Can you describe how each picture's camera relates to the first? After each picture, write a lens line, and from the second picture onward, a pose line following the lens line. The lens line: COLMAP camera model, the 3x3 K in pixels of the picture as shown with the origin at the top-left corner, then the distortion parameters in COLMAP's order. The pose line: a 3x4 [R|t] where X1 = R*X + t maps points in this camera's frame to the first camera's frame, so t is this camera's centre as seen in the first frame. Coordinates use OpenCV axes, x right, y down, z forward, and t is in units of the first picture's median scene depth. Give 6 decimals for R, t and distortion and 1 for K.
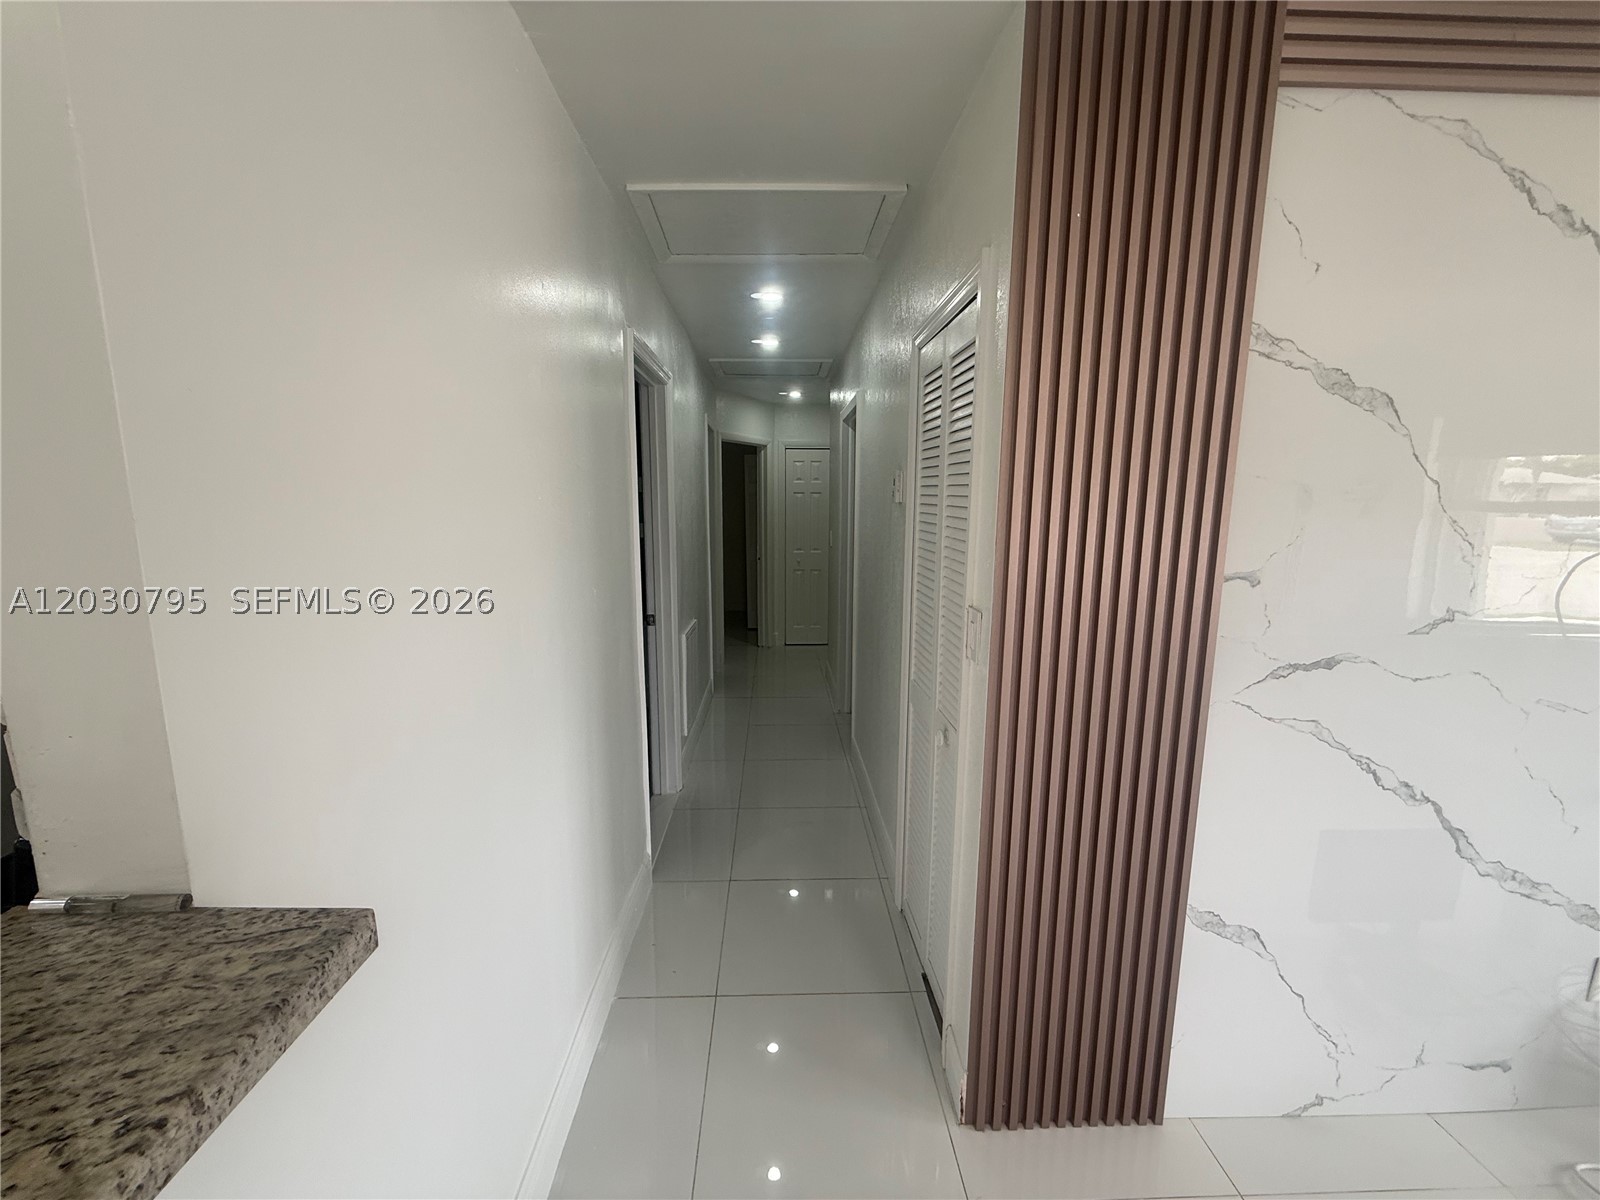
lens RADIAL K [[638.5, 0, 803.2], [0, 638.5, 601.0], [0, 0, 1]] dist [0.000594, -0.000059]
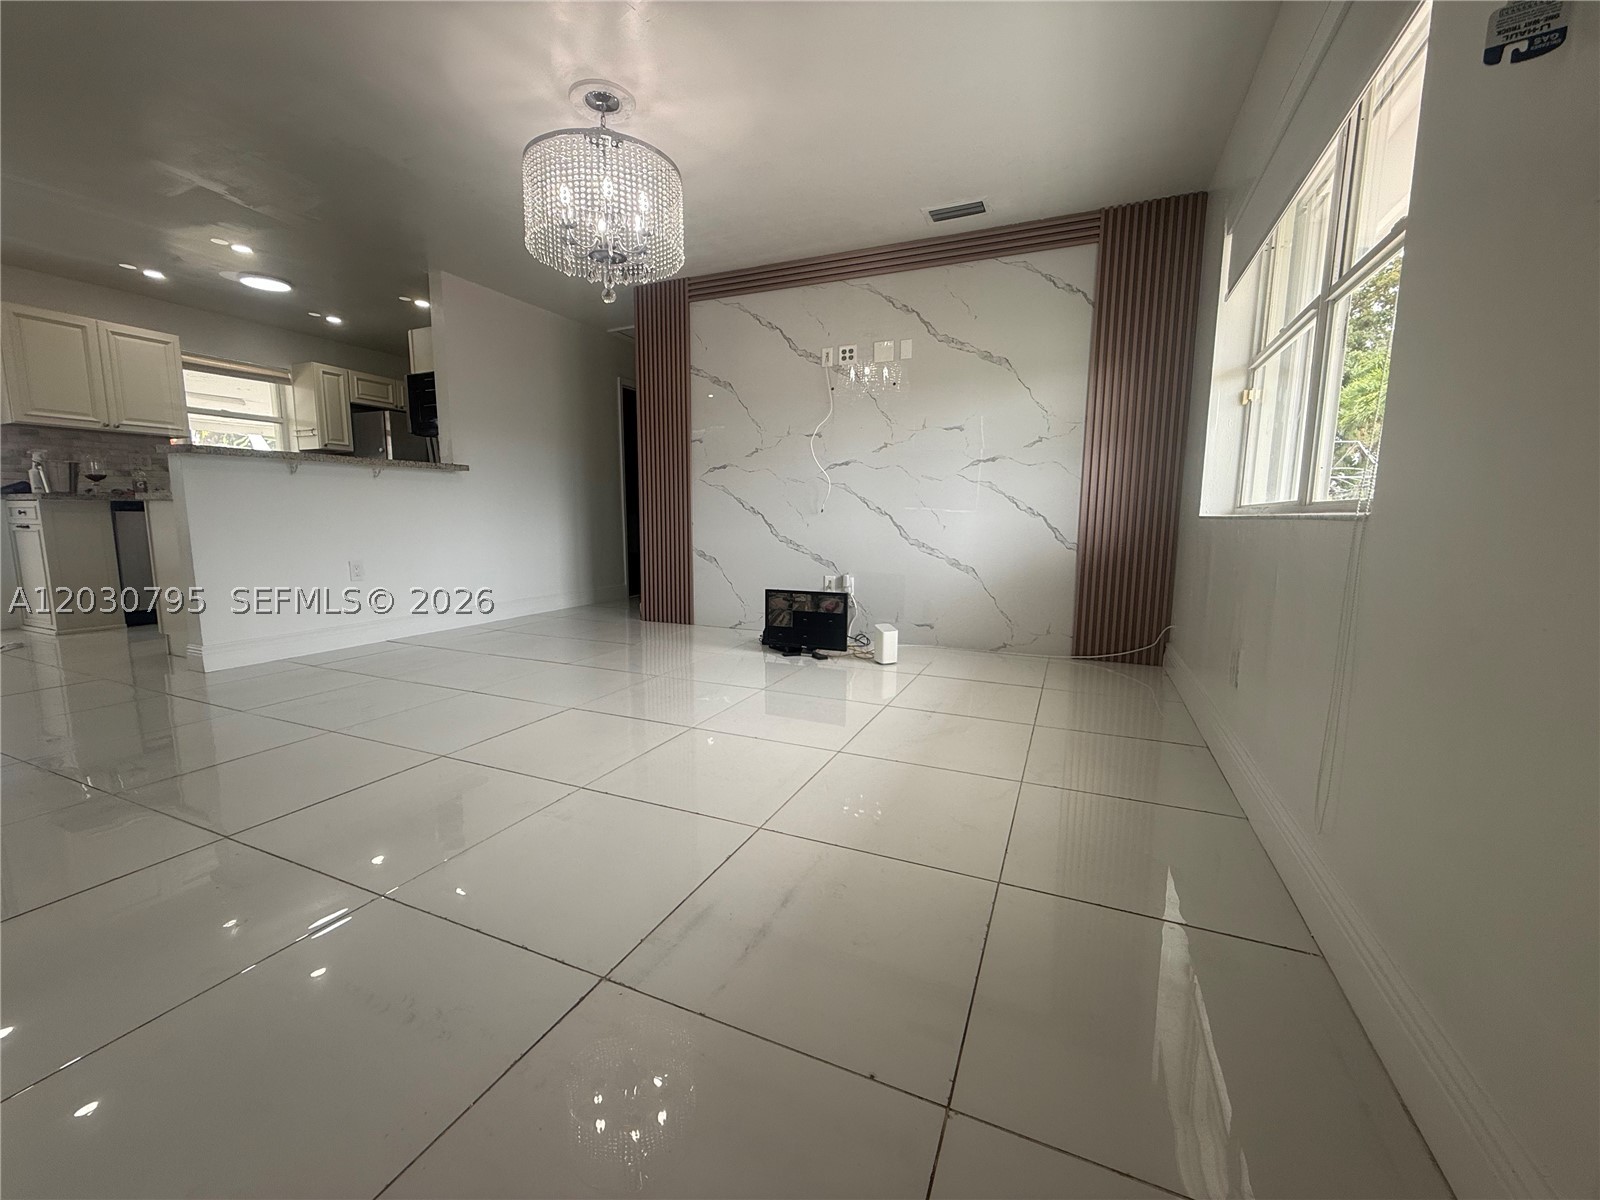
lens RADIAL K [[638.5, 0, 798.0], [0, 638.5, 599.2], [0, 0, 1]] dist [0.000594, -0.000059]
pose [[0.899235, 0.059910, -0.433344, 2.586955], [-0.070285, 0.997495, -0.007944, 0.761182], [0.431782, 0.037601, 0.901194, -1.708027]]
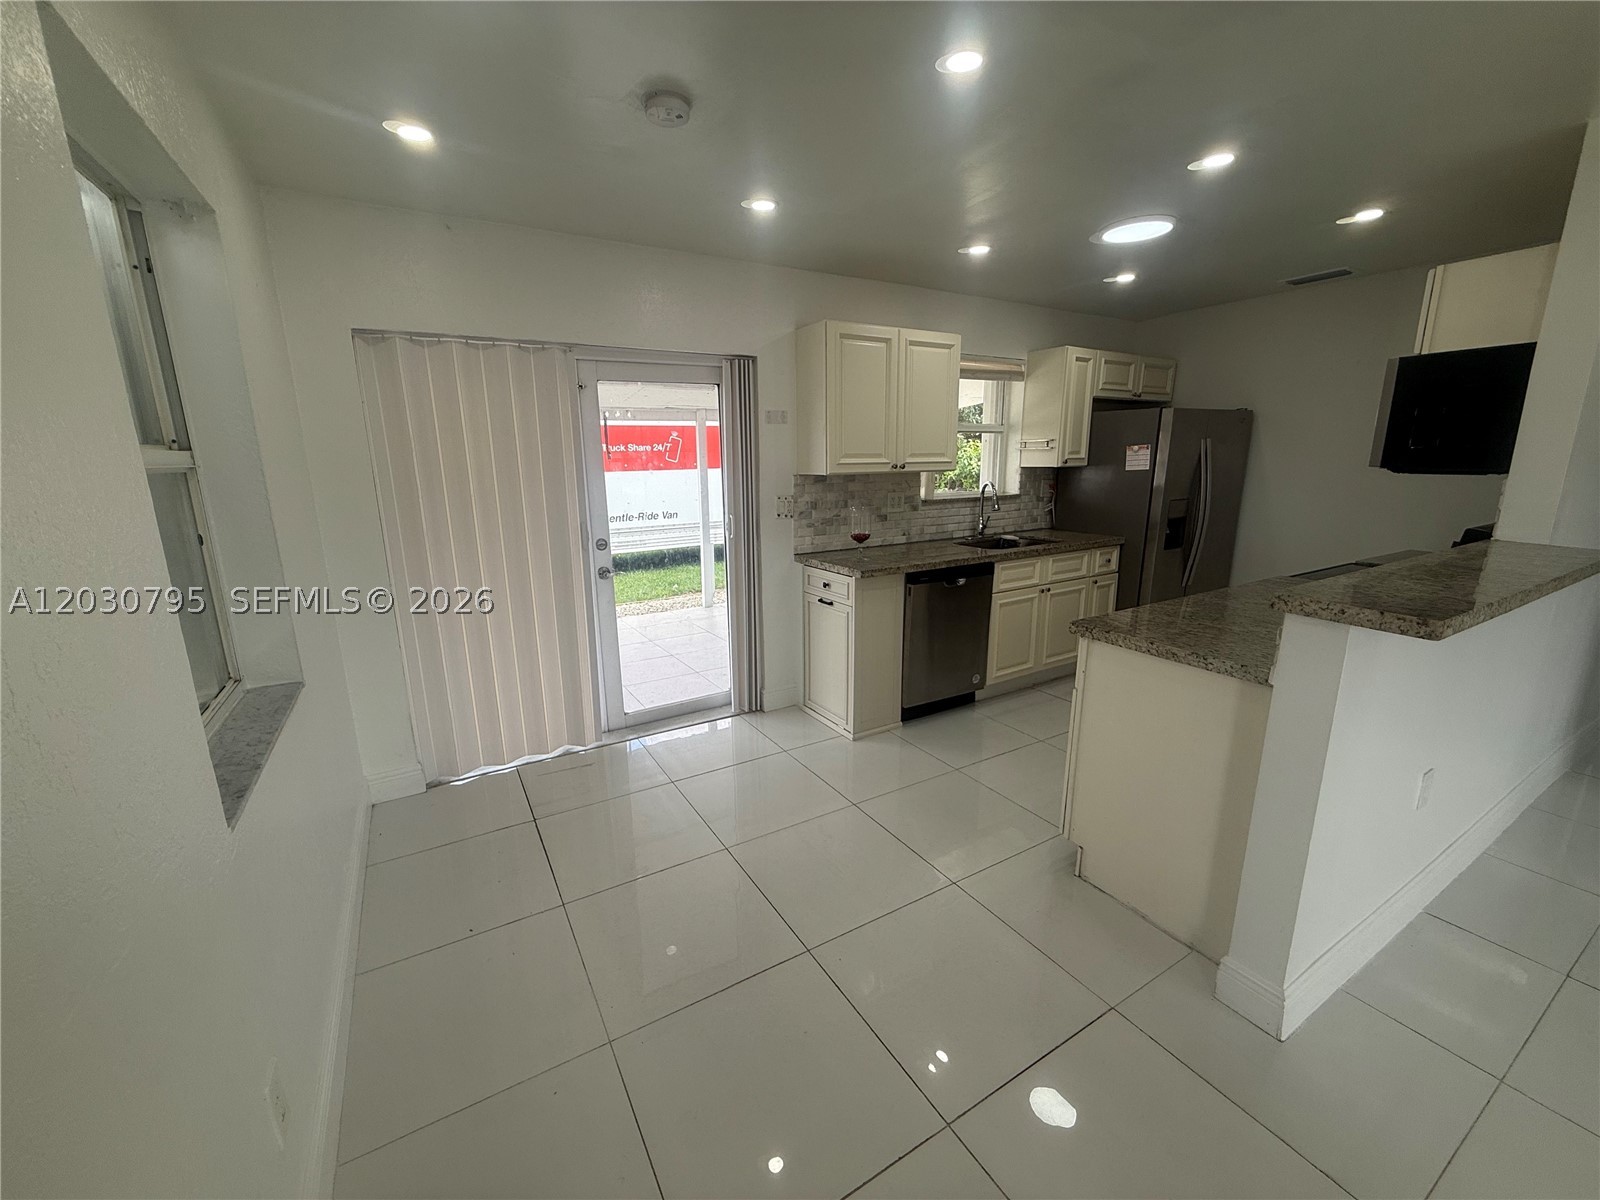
lens RADIAL K [[638.5, 0, 797.0], [0, 638.5, 598.9], [0, 0, 1]] dist [0.000594, -0.000059]
pose [[0.481035, 0.180214, -0.857979, 0.082202], [-0.119795, 0.982977, 0.139305, 0.317033], [0.868478, 0.035771, 0.494435, -1.898430]]
